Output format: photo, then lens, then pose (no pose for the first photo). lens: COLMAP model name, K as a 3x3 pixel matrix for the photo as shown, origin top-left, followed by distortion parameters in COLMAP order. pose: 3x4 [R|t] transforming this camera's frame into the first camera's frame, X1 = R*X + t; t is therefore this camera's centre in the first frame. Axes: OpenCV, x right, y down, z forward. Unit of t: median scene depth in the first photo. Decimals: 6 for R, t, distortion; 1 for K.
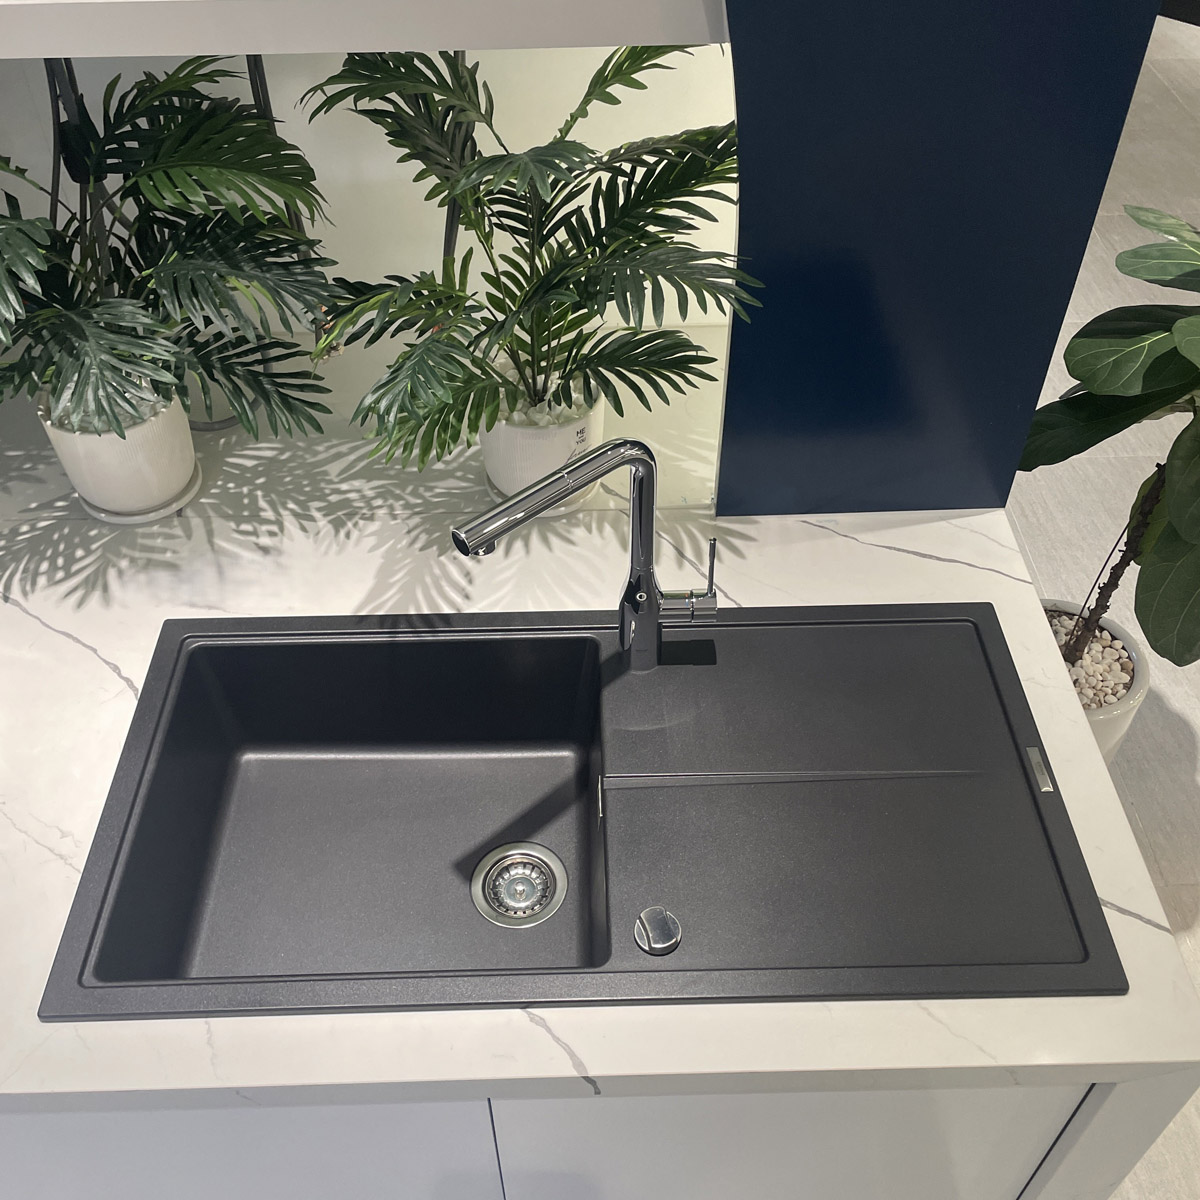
lens RADIAL K [[1210.5, 0, 600.0], [0, 1210.5, 600.0], [0, 0, 1]] dist [0.129955, -0.244339]
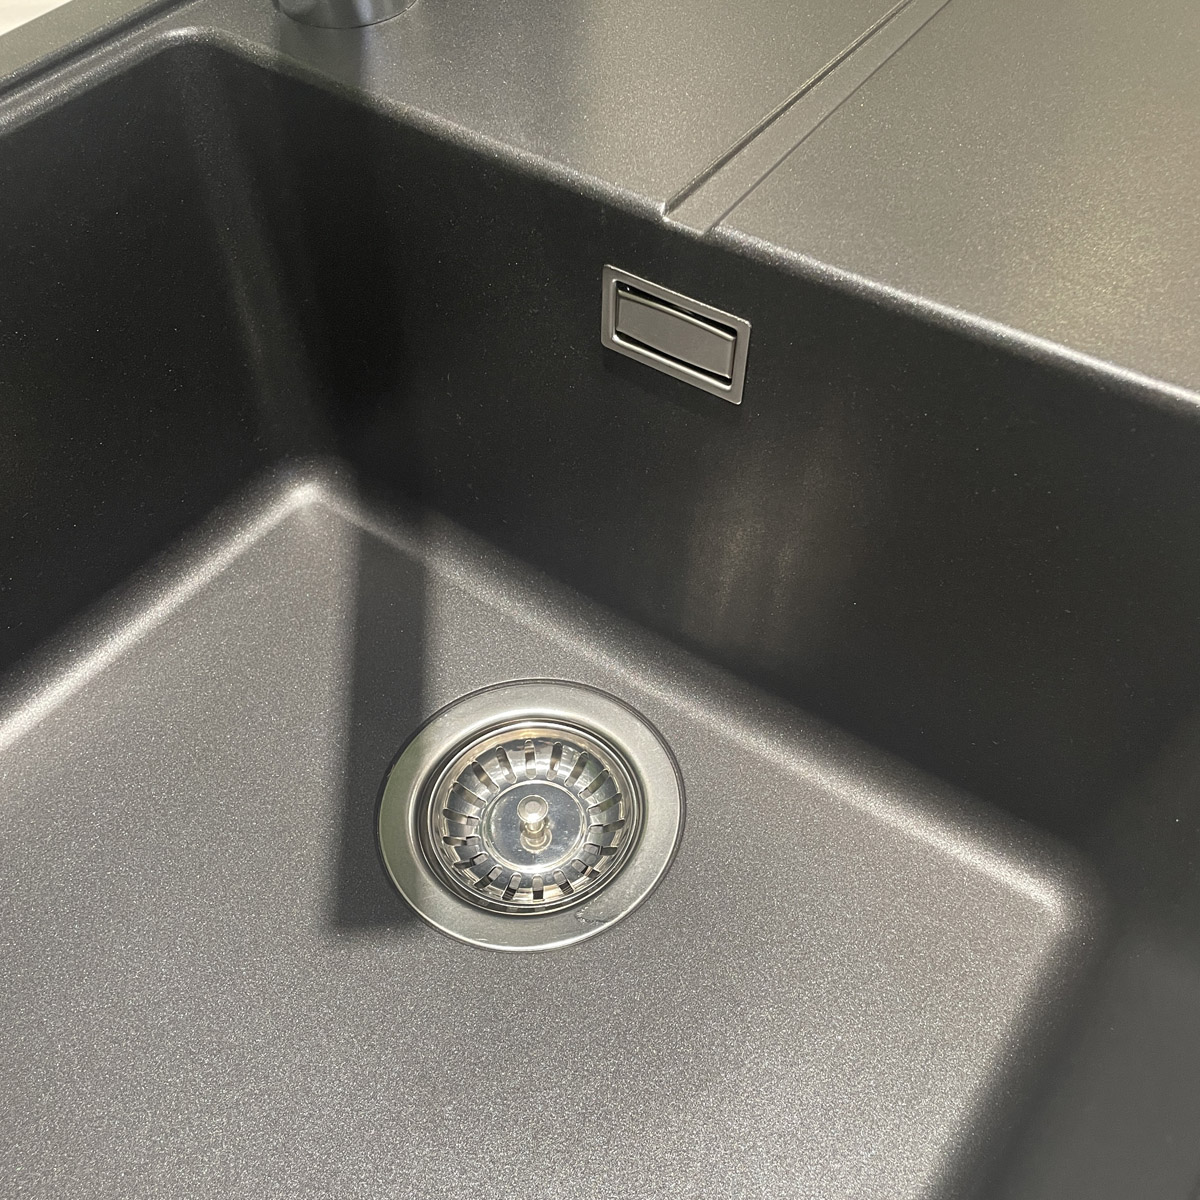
lens RADIAL K [[1210.5, 0, 600.0], [0, 1210.5, 600.0], [0, 0, 1]] dist [0.129955, -0.244339]
pose [[0.604424, -0.624589, 0.494530, -0.164949], [0.590231, 0.768003, 0.248593, 0.113711], [-0.535069, 0.141631, 0.832852, 0.659621]]
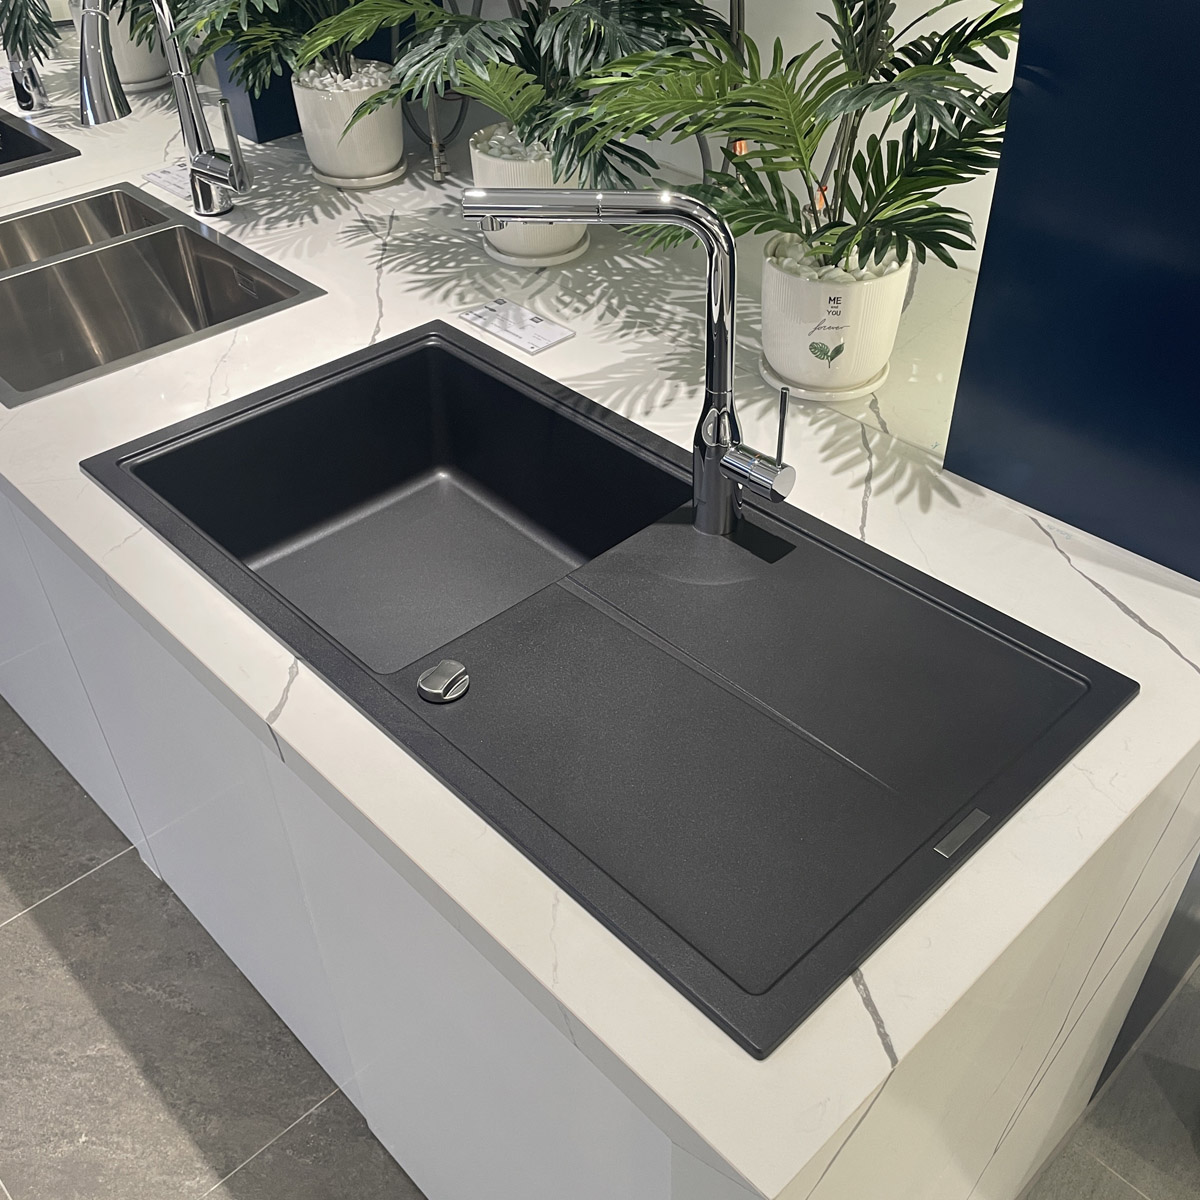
lens RADIAL K [[1210.5, 0, 600.0], [0, 1210.5, 600.0], [0, 0, 1]] dist [0.129955, -0.244339]
pose [[0.672929, 0.467516, -0.573232, 0.465494], [-0.518912, 0.850632, 0.084596, 0.059103], [0.527159, 0.240530, 0.815015, 0.224262]]
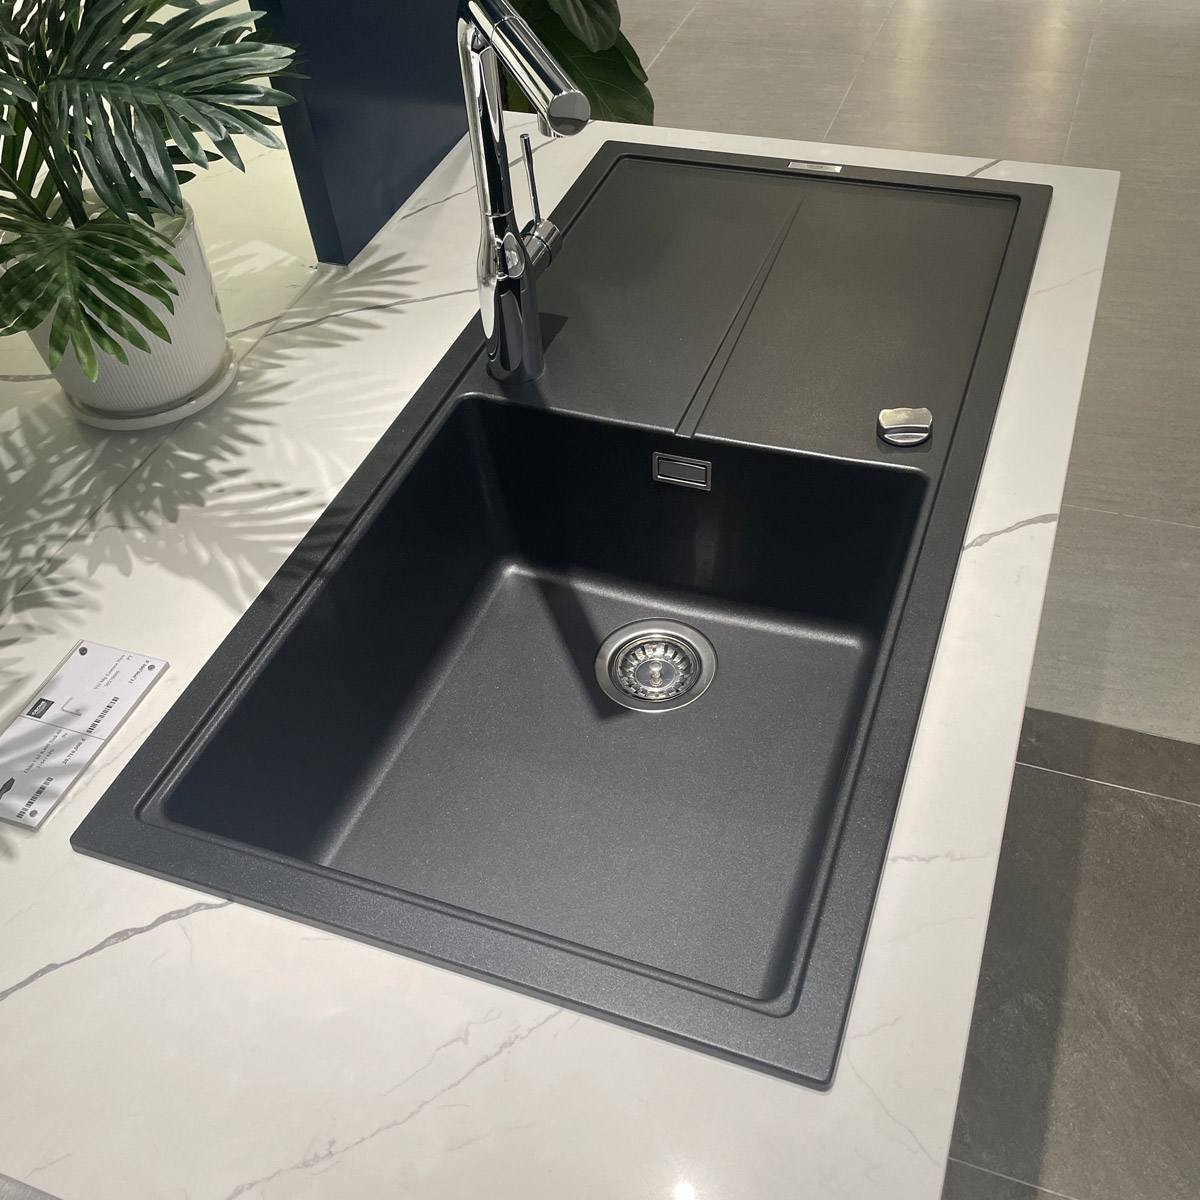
lens RADIAL K [[1176.7, 0, 616.4], [0, 1176.7, 641.9], [0, 0, 1]] dist [0.095832, -0.153540]
pose [[0.361722, -0.701259, 0.614323, -0.497100], [0.700808, 0.639098, 0.316895, -0.035592], [-0.614838, 0.315894, 0.722624, 0.416243]]
